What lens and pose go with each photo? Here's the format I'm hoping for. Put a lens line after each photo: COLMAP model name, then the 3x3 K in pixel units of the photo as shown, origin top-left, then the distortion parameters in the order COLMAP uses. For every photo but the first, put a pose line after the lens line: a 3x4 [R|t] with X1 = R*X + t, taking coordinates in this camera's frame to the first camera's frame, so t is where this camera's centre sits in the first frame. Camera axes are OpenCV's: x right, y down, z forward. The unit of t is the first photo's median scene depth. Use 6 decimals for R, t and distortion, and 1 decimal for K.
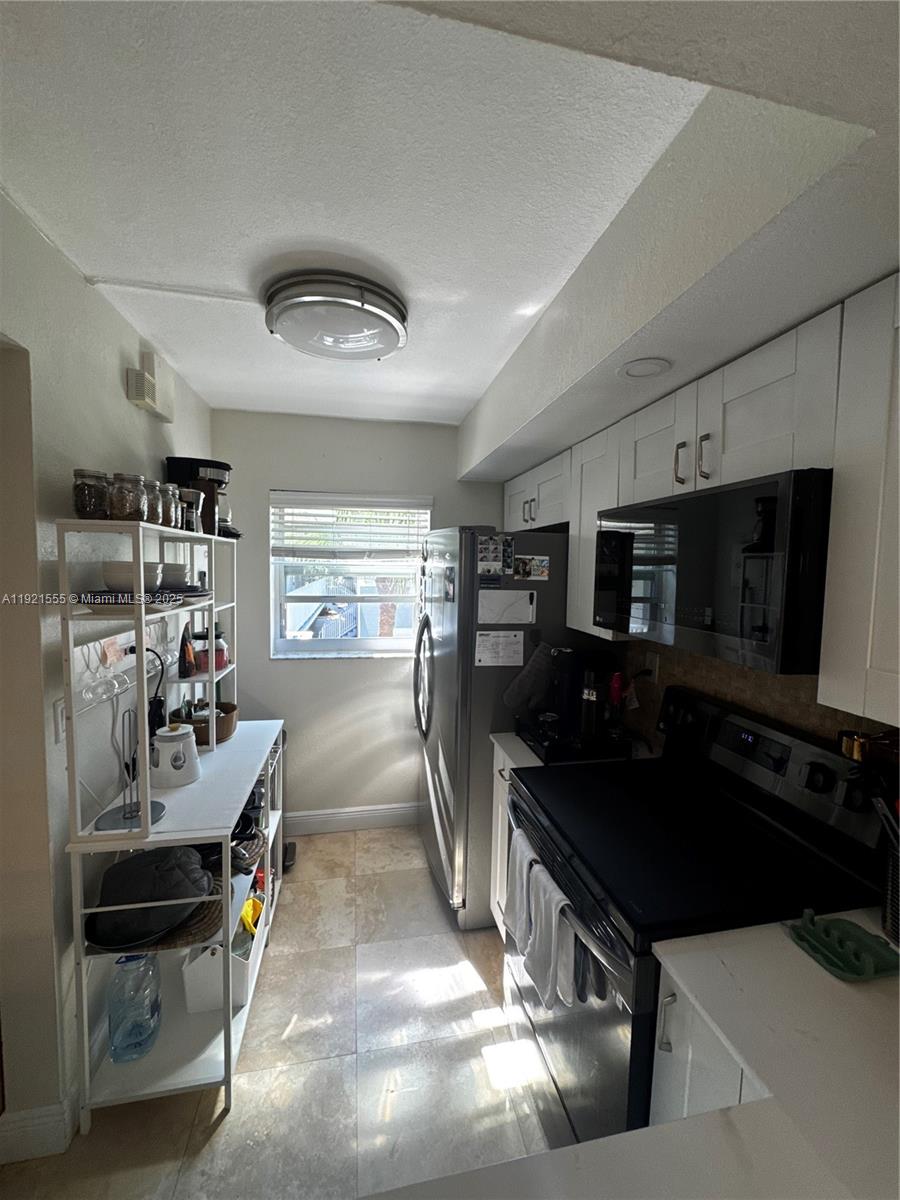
lens RADIAL K [[480.7, 0, 451.7], [0, 480.7, 598.5], [0, 0, 1]] dist [0.018141, 0.000325]
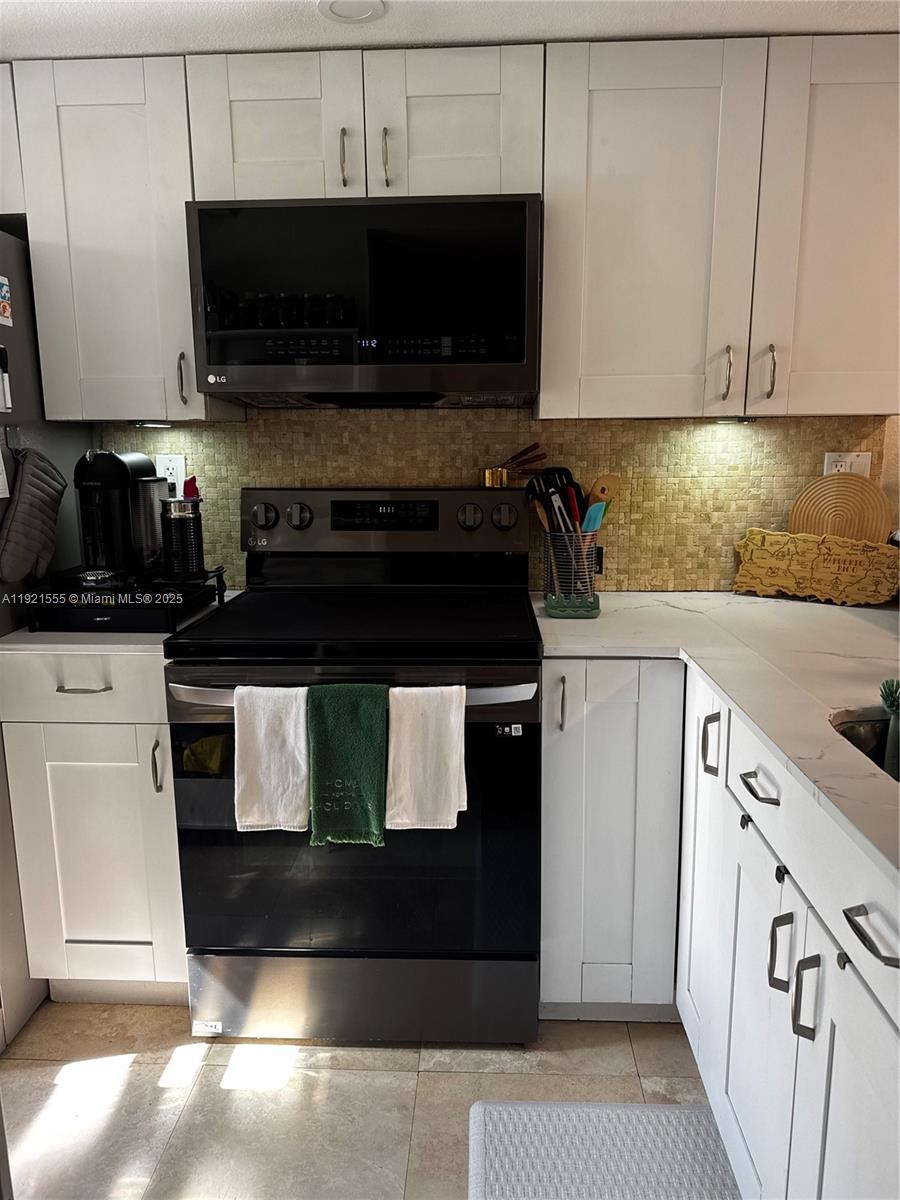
lens RADIAL K [[857.2, 0, 450.2], [0, 857.2, 601.3], [0, 0, 1]] dist [0.014540, -0.015239]
pose [[0.242259, -0.194643, 0.950487, -0.912868], [0.079432, 0.980360, 0.180515, 0.180114], [-0.966955, 0.031768, 0.252962, 0.504189]]
